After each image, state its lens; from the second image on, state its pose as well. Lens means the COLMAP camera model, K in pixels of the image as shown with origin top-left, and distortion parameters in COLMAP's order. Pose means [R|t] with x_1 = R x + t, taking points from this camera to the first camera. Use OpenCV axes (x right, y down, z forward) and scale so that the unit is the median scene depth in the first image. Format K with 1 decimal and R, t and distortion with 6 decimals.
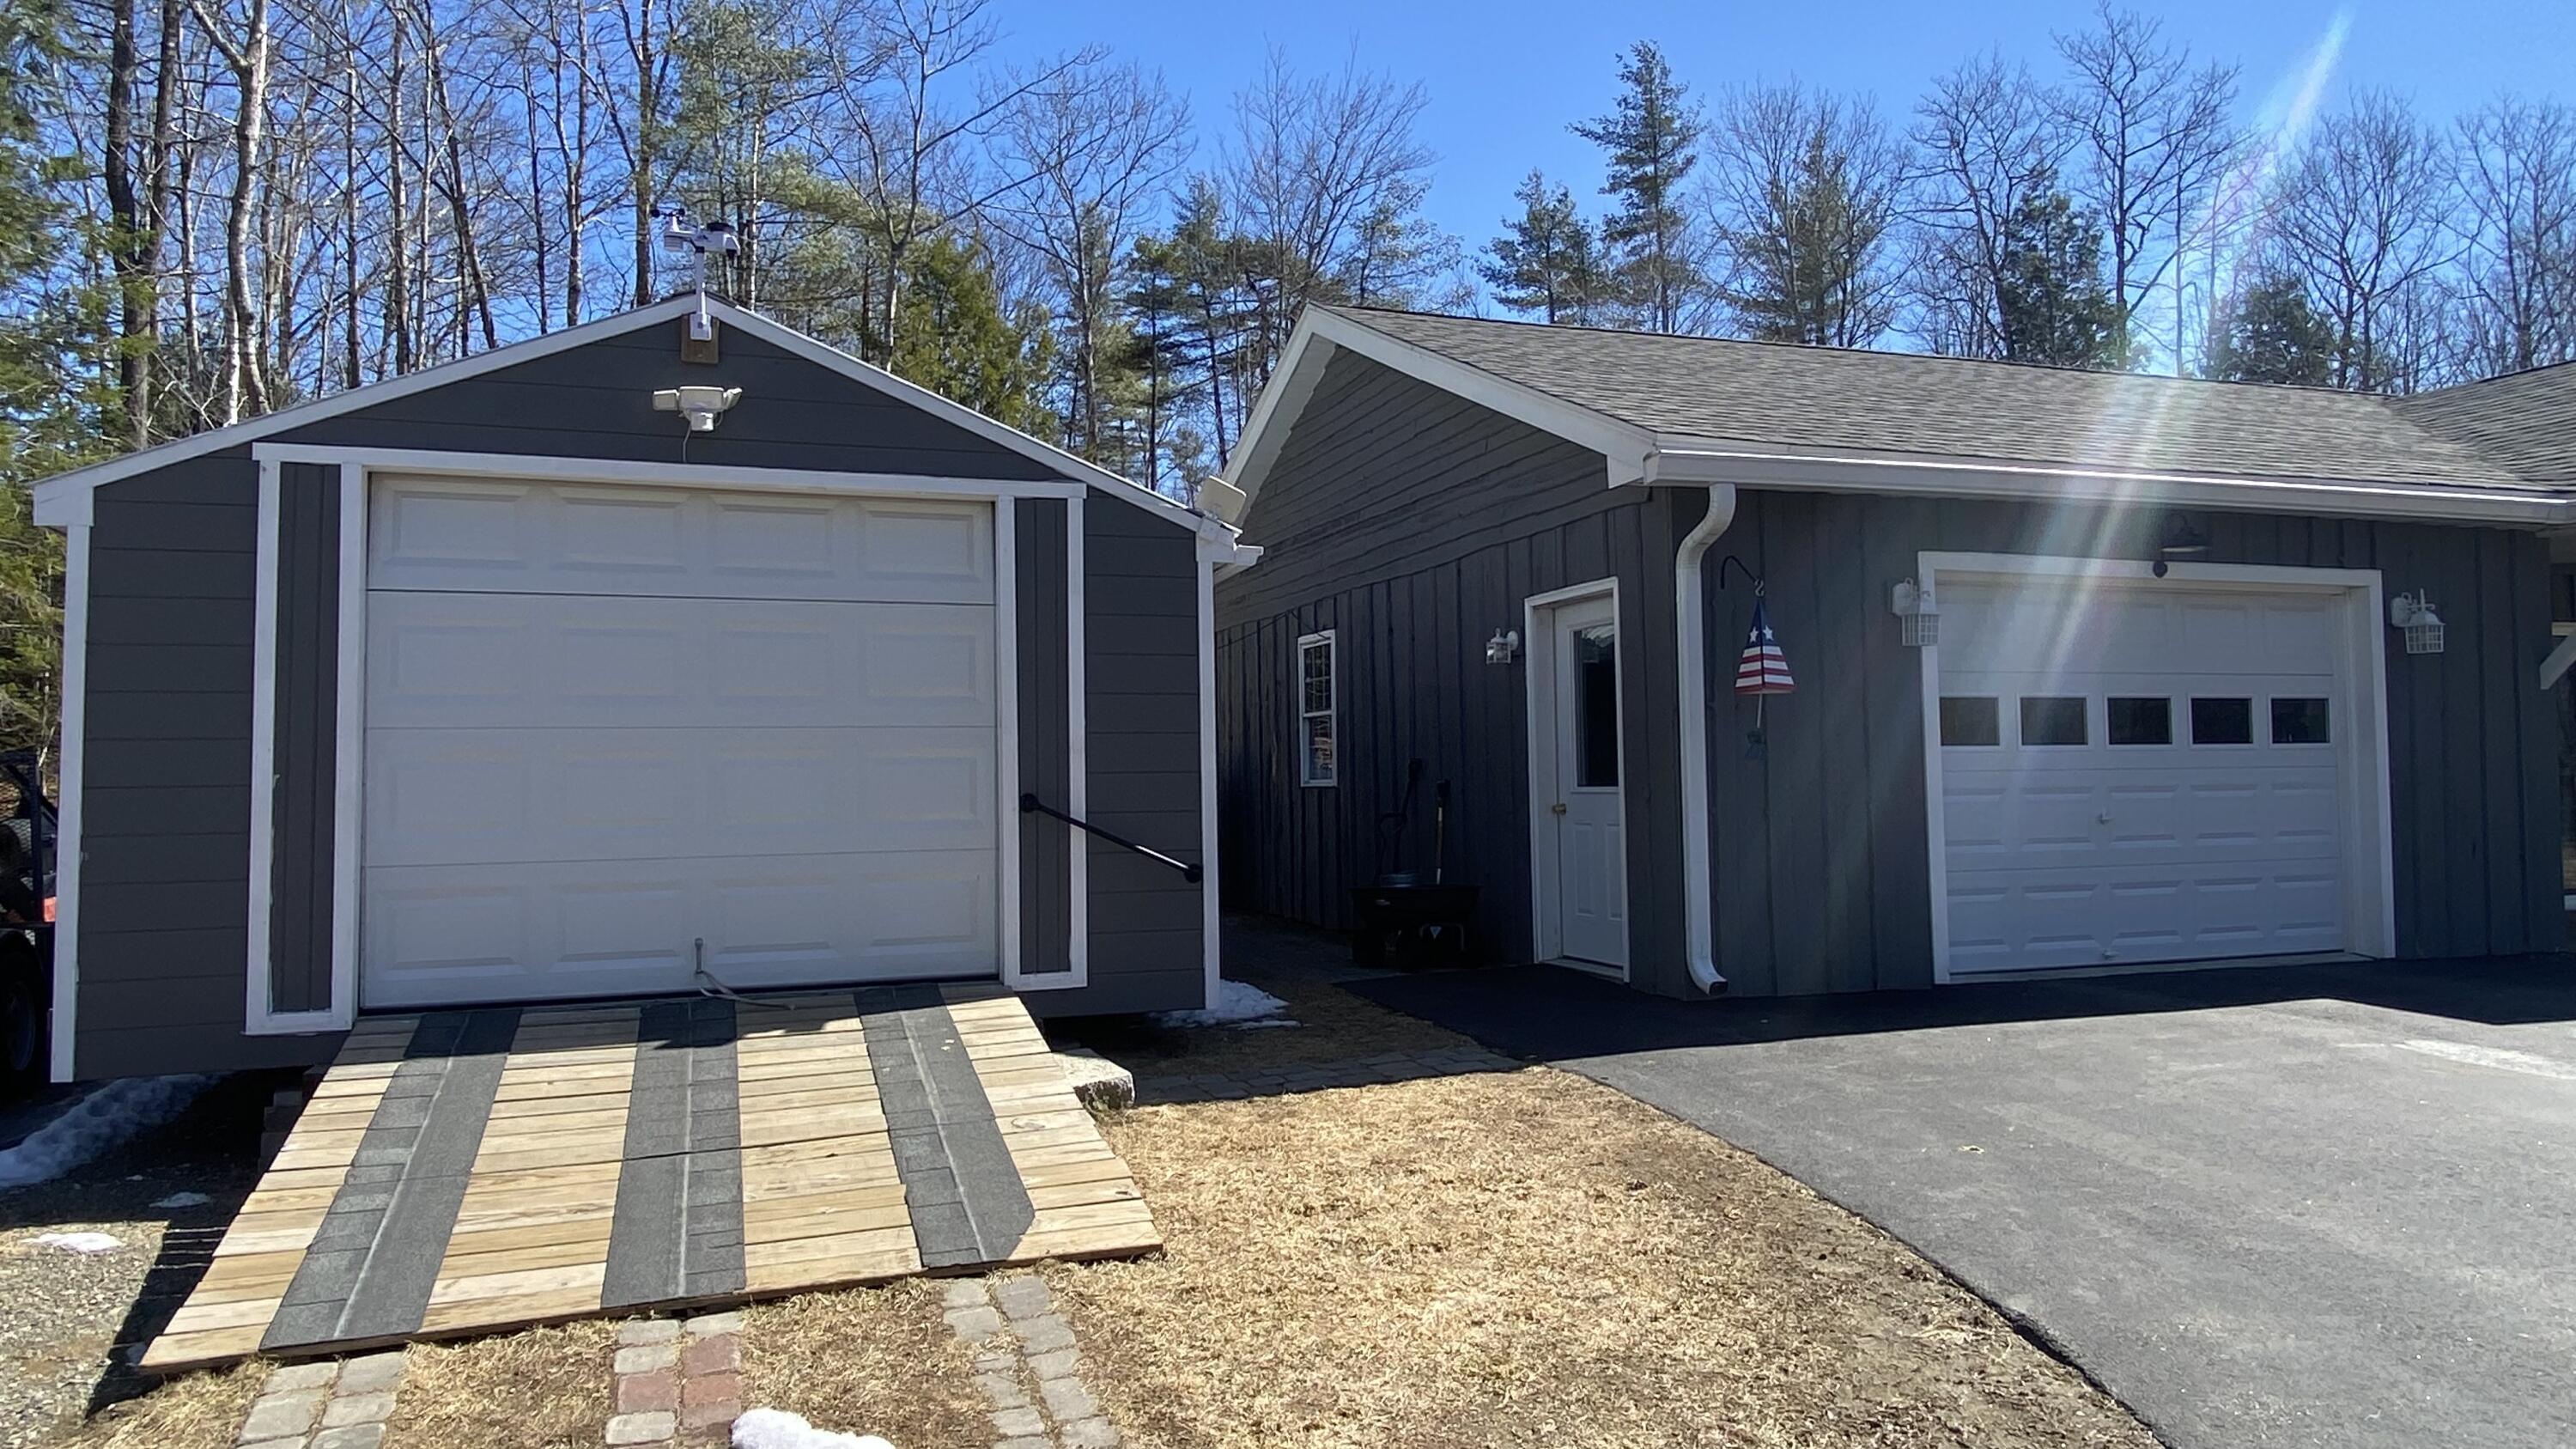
lens RADIAL K [[1599.2, 0, 1329.7], [0, 1599.2, 727.0], [0, 0, 1]] dist [0.065218, -0.083406]
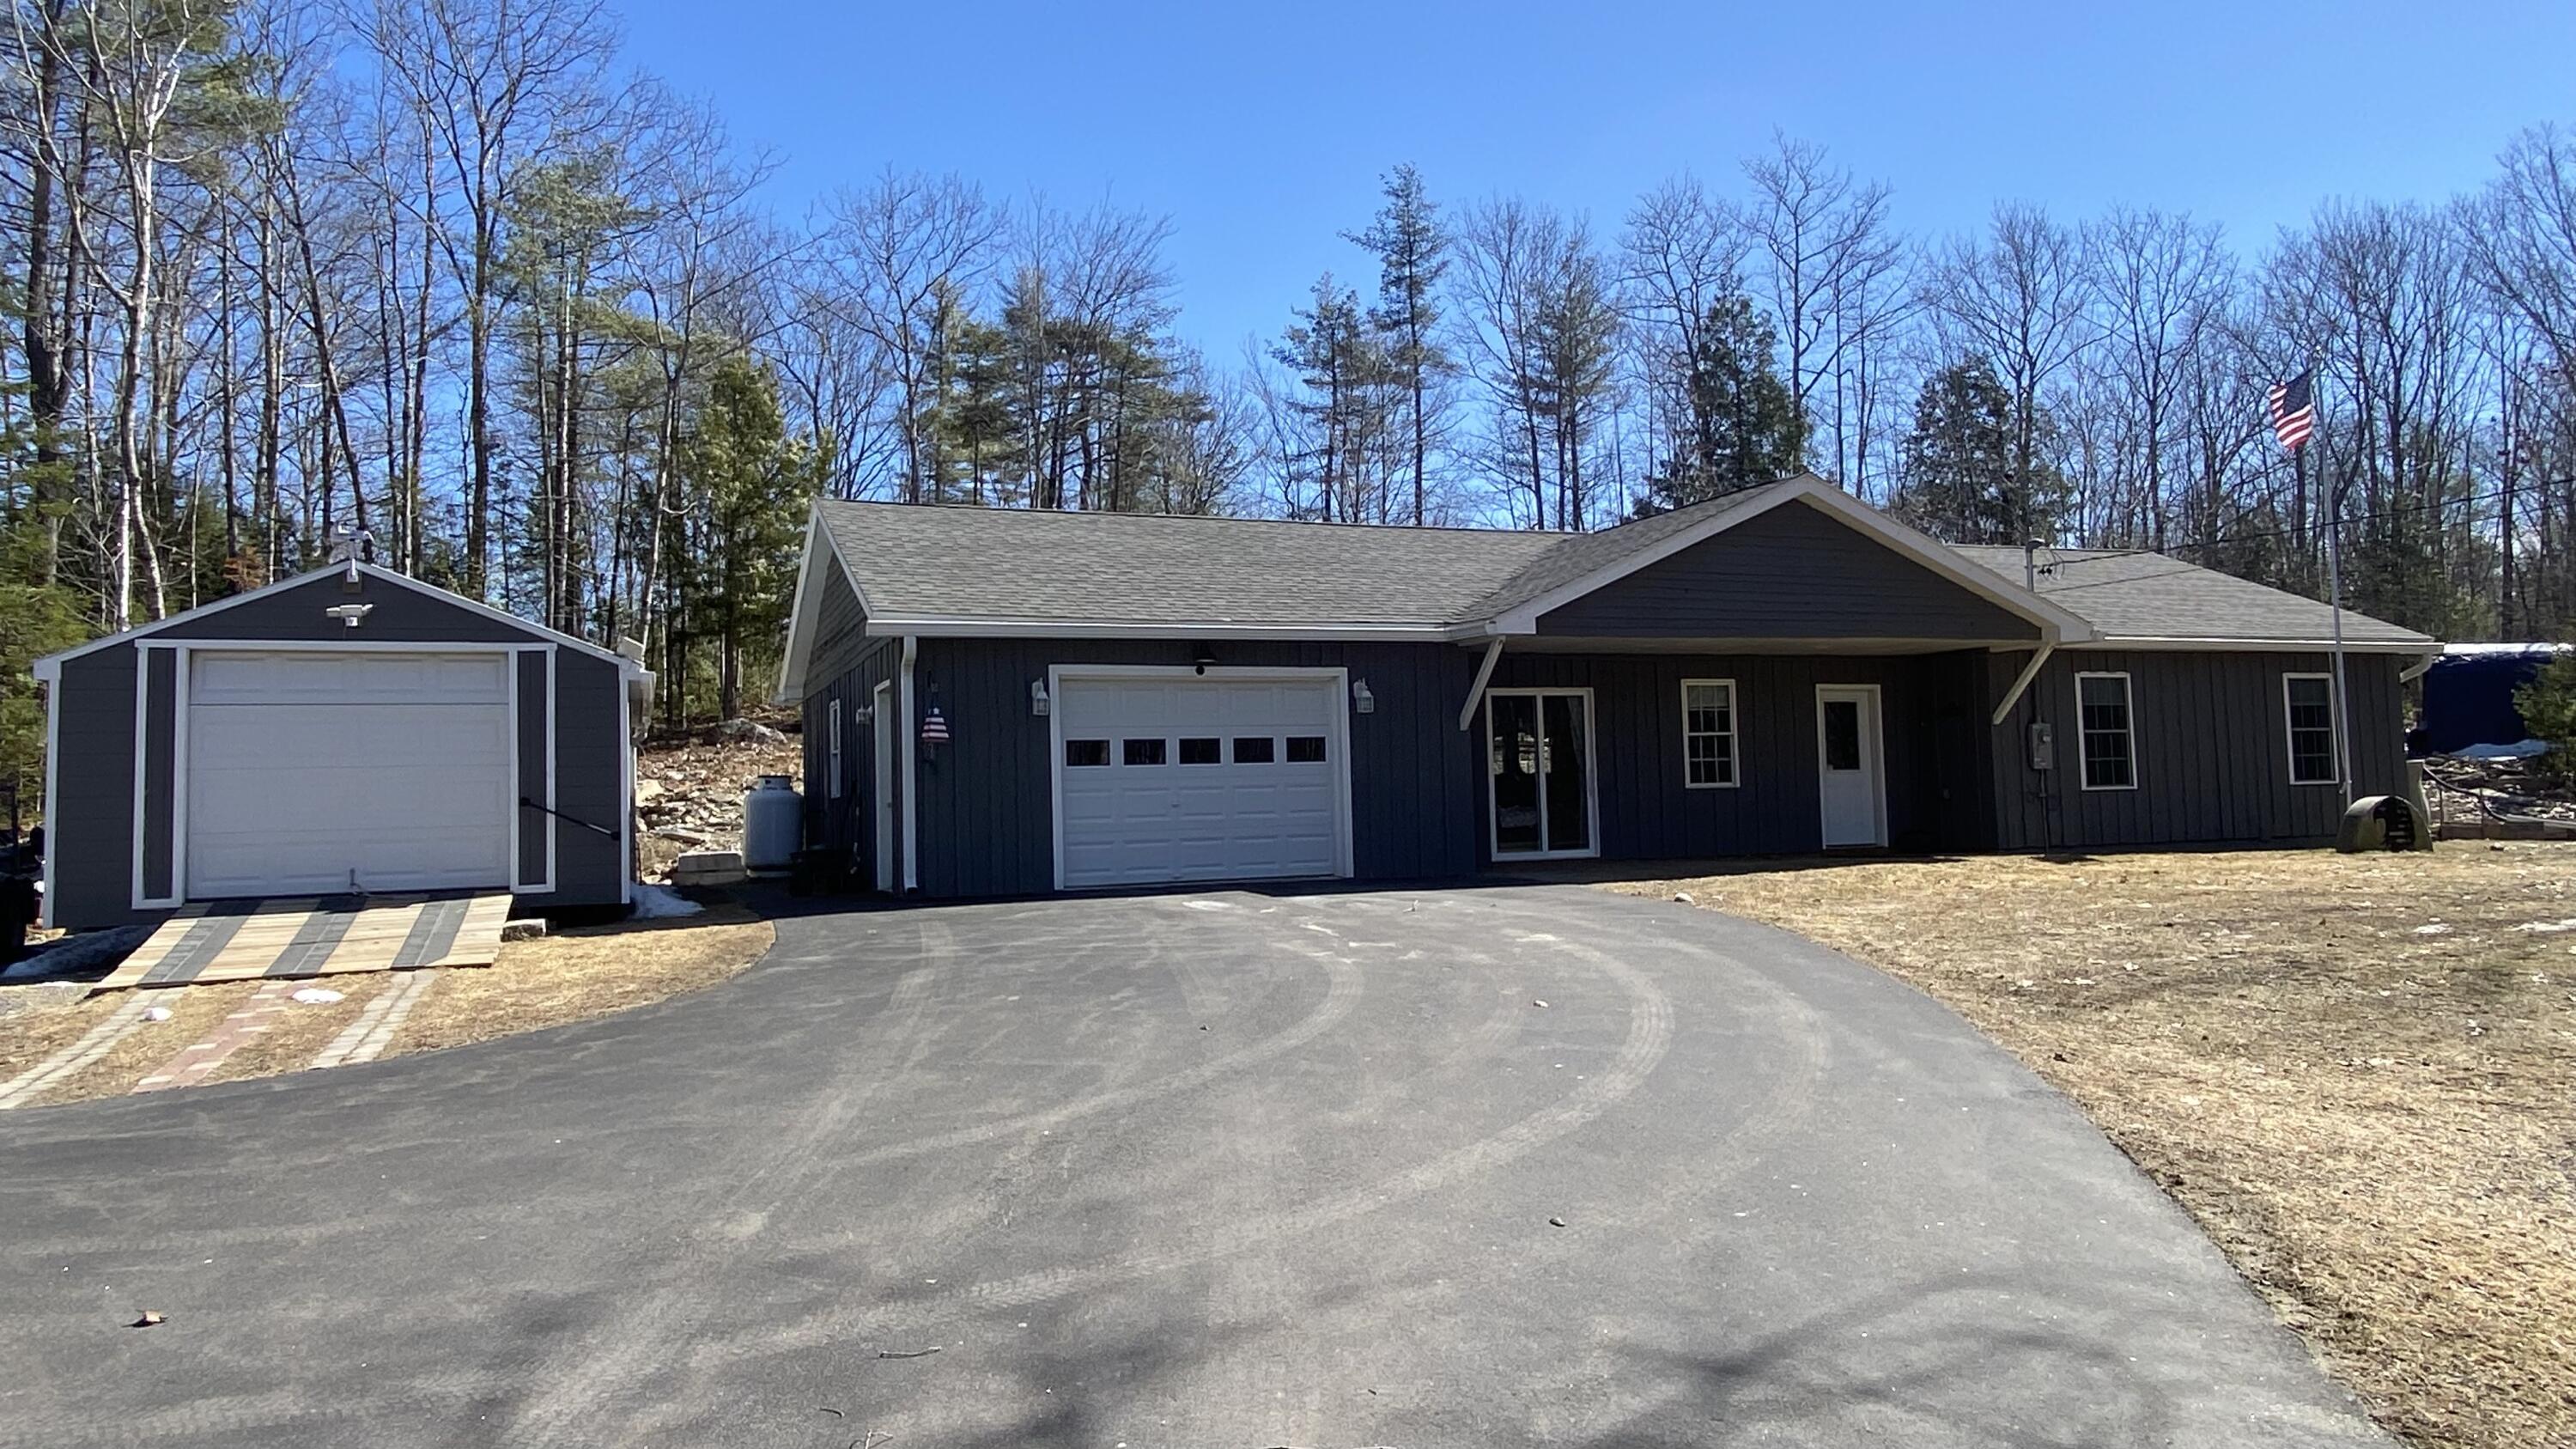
lens RADIAL K [[1599.2, 0, 1329.7], [0, 1599.2, 727.0], [0, 0, 1]] dist [0.065218, -0.083406]
pose [[0.998807, -0.015423, 0.046332, 0.302087], [0.016470, 0.999615, -0.022308, 0.006345], [-0.045970, 0.023044, 0.998677, -0.448271]]
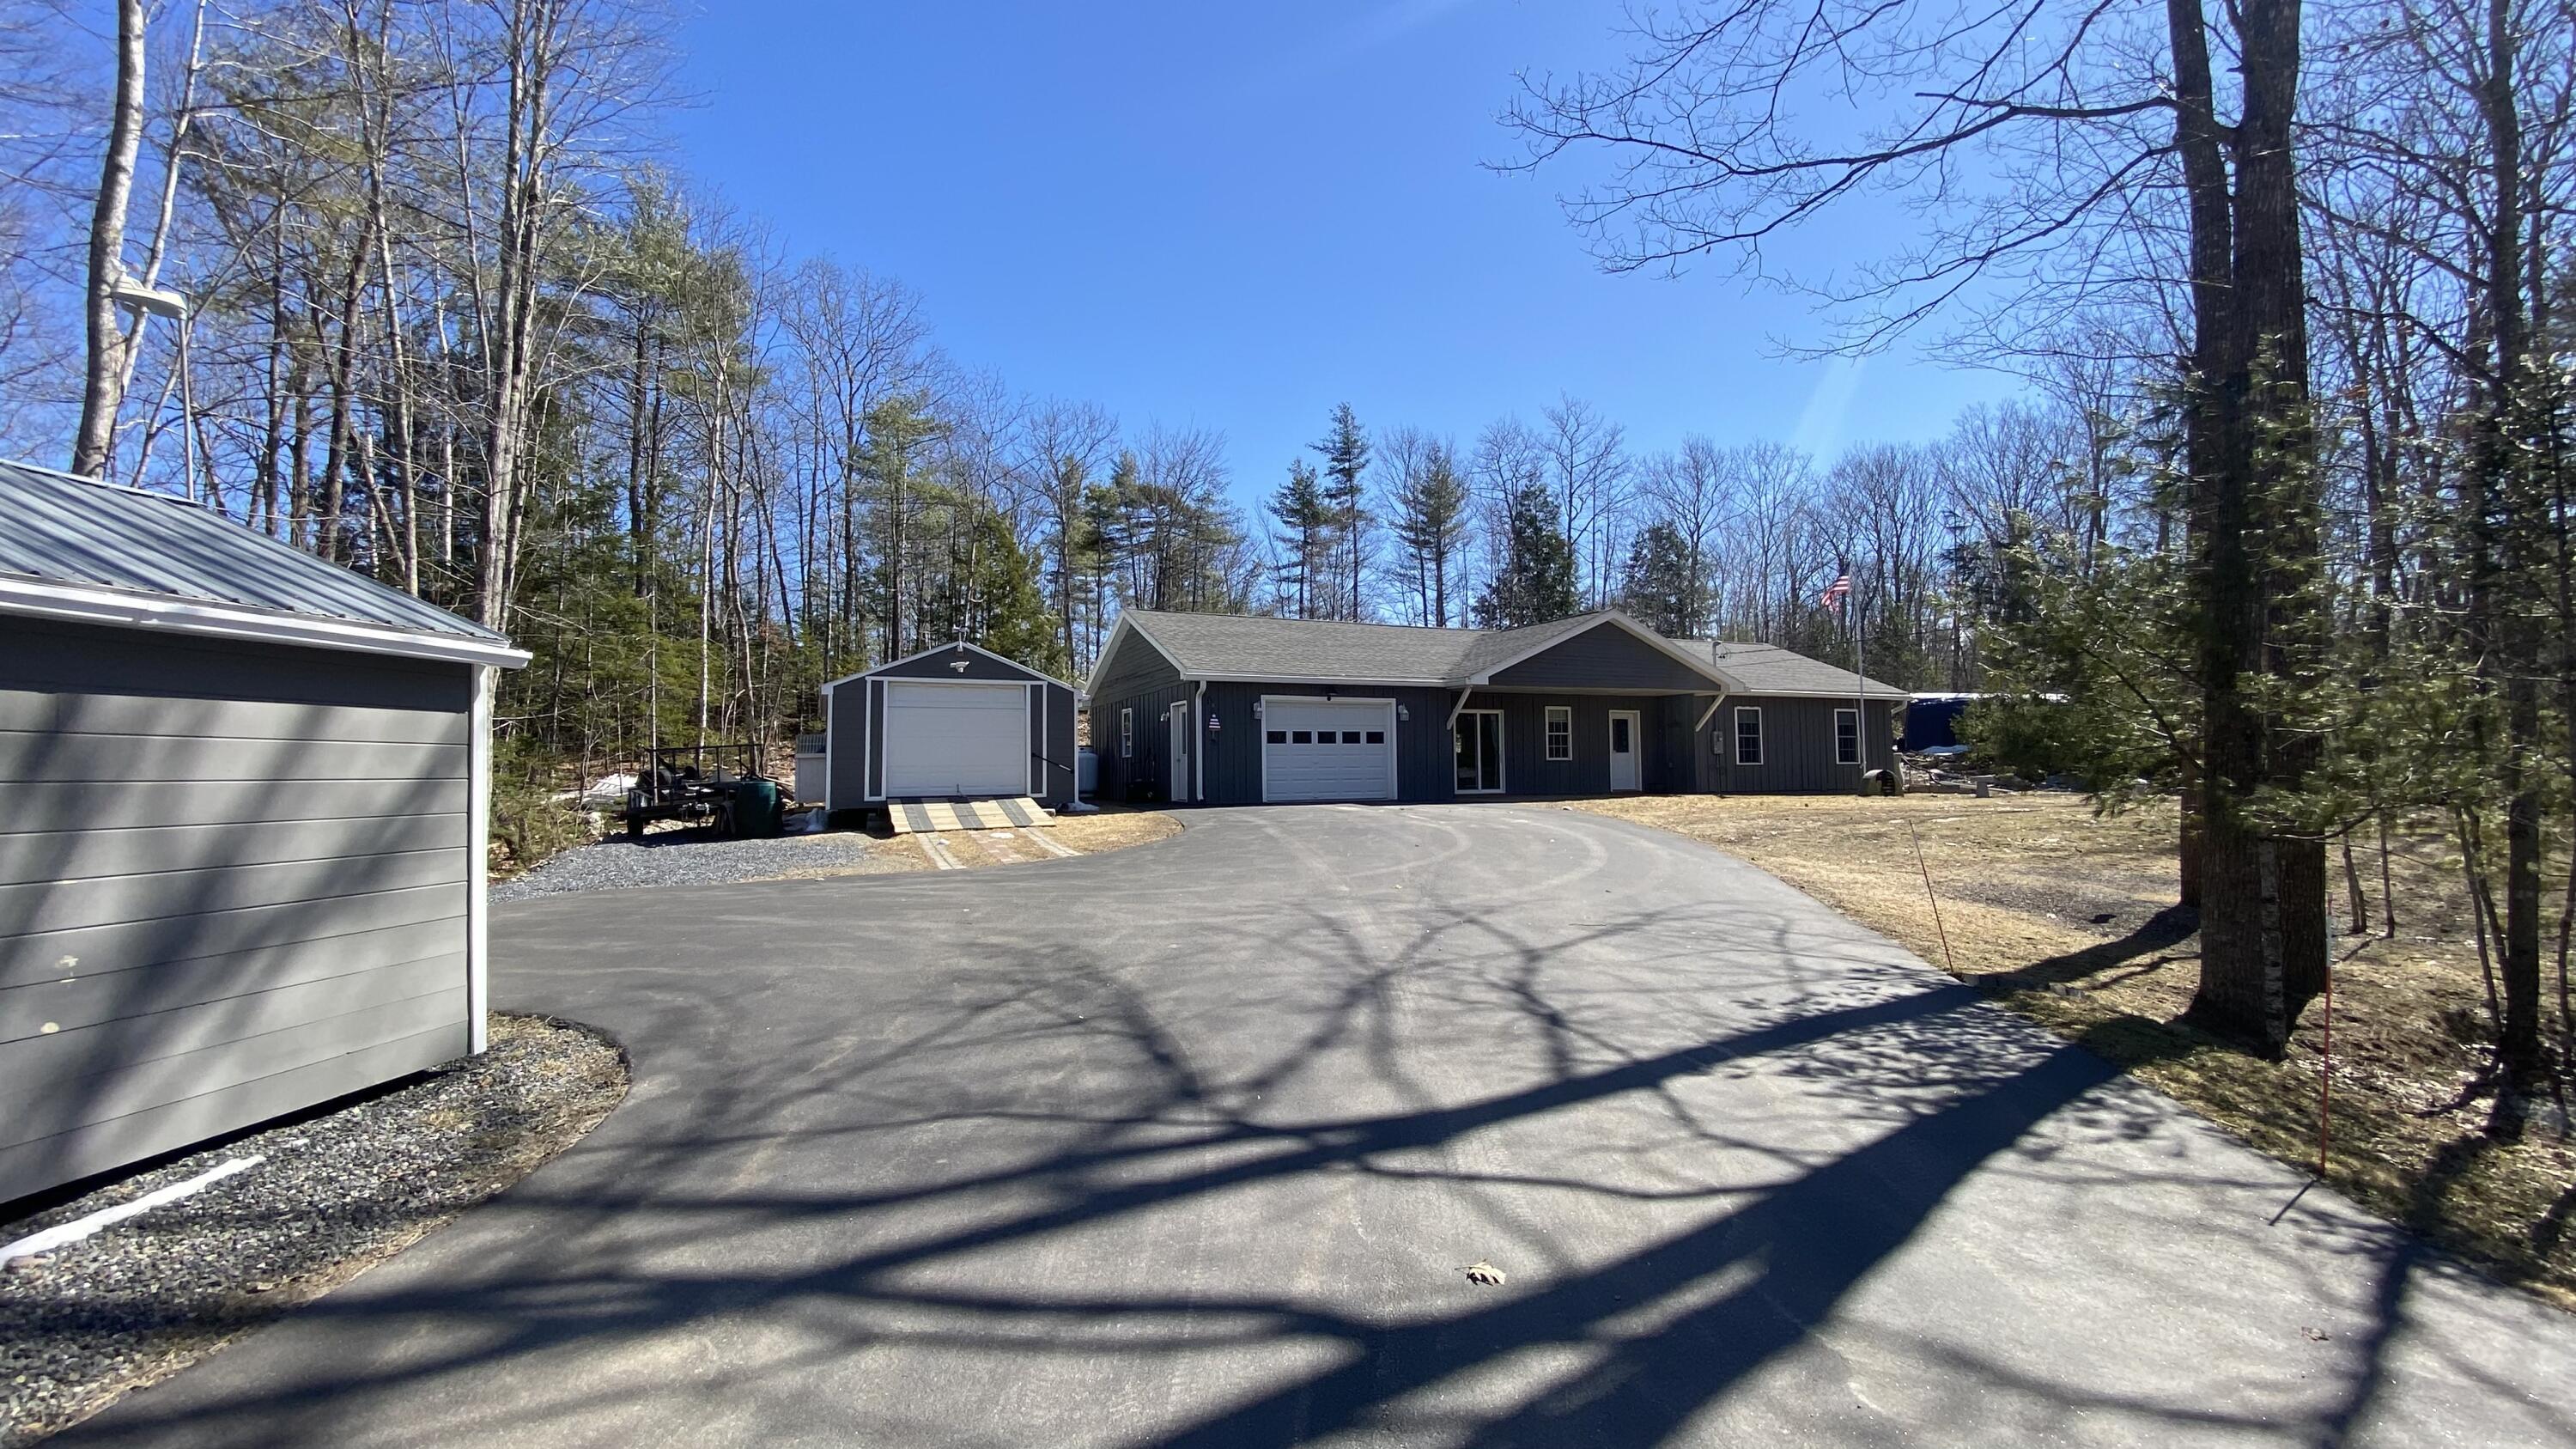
lens RADIAL K [[979.0, 0, 1288.0], [0, 979.0, 724.5], [0, 0, 1]] dist [-0.001519, -0.000095]
pose [[0.997330, 0.004532, 0.072892, 0.127686], [-0.003095, 0.999799, -0.019819, 0.006348], [-0.072967, 0.019541, 0.997143, -0.704654]]
